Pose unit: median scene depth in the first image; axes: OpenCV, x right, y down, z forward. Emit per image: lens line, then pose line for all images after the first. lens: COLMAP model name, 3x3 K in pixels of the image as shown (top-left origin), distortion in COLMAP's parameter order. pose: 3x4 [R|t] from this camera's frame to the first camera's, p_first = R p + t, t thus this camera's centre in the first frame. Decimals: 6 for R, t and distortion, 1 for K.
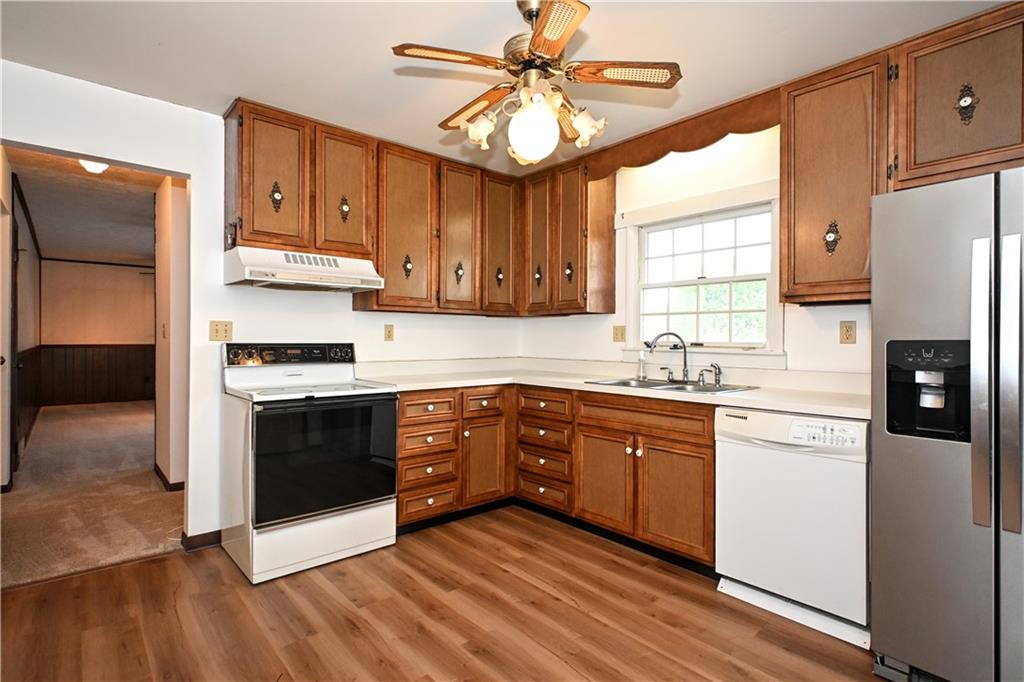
lens RADIAL K [[512.0, 0, 521.8], [0, 512.0, 338.2], [0, 0, 1]] dist [-0.002177, 0.000901]
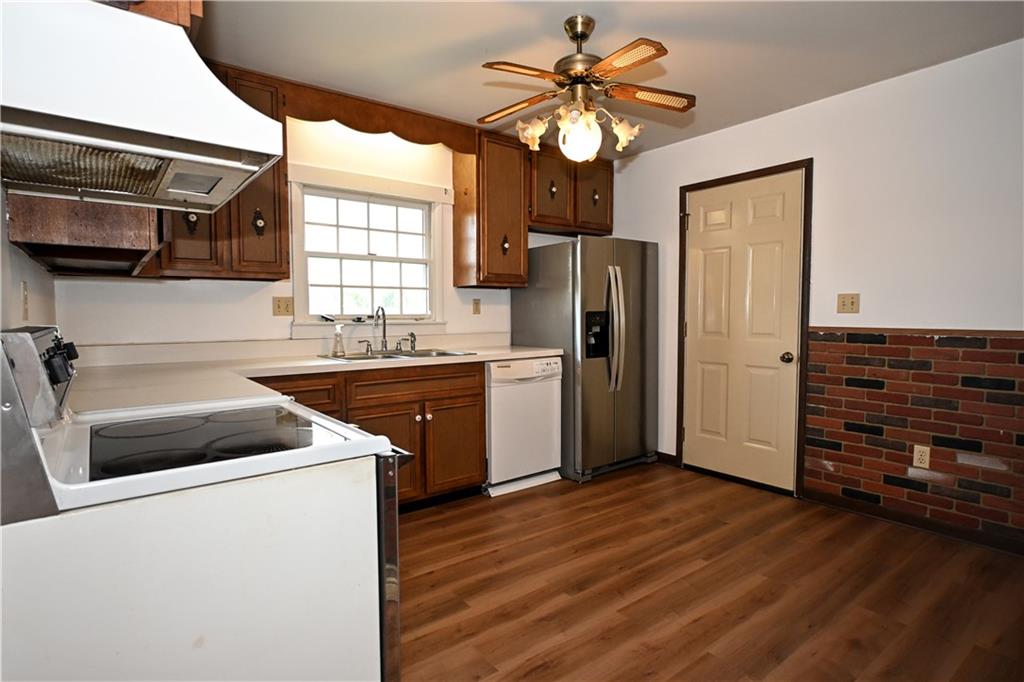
lens RADIAL K [[512.0, 0, 521.8], [0, 512.0, 338.2], [0, 0, 1]] dist [-0.002177, 0.000901]
pose [[0.073490, -0.057847, 0.995617, -0.850964], [0.001487, 0.998322, 0.057894, -0.005848], [-0.997295, -0.002774, 0.073453, 0.744171]]
